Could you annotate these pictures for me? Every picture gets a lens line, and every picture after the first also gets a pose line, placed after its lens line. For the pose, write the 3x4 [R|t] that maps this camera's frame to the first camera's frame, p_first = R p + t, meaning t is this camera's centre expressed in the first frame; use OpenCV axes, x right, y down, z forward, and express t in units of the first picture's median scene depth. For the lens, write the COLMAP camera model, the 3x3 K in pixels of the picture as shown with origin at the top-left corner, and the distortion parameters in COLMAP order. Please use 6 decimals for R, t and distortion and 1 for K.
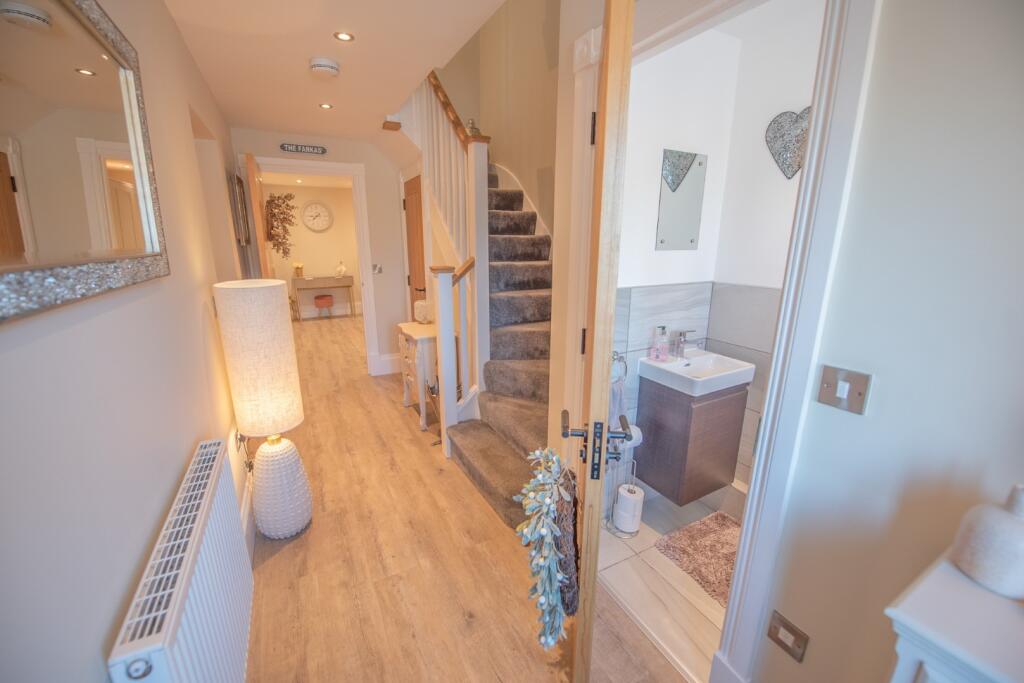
lens RADIAL K [[407.6, 0, 512.0], [0, 407.6, 341.5], [0, 0, 1]] dist [-0.014627, -0.000007]
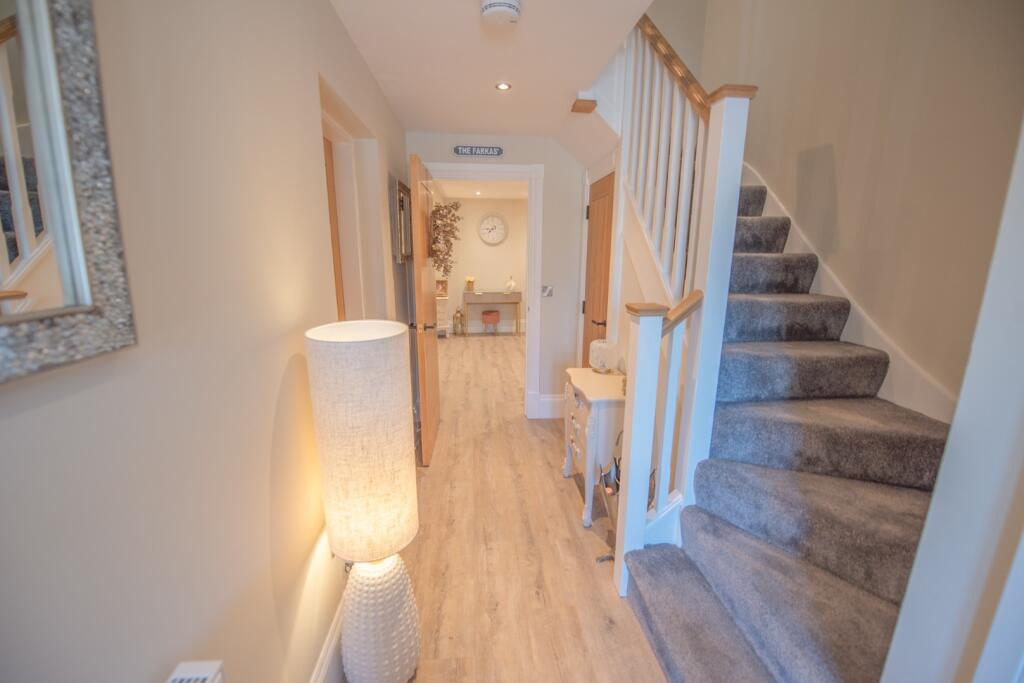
lens RADIAL K [[407.6, 0, 512.0], [0, 407.6, 341.5], [0, 0, 1]] dist [-0.014627, -0.000007]
pose [[0.920378, 0.089387, -0.380676, -0.095161], [-0.100179, 0.994932, -0.008587, -0.081531], [0.377980, 0.046039, 0.924668, 0.279200]]
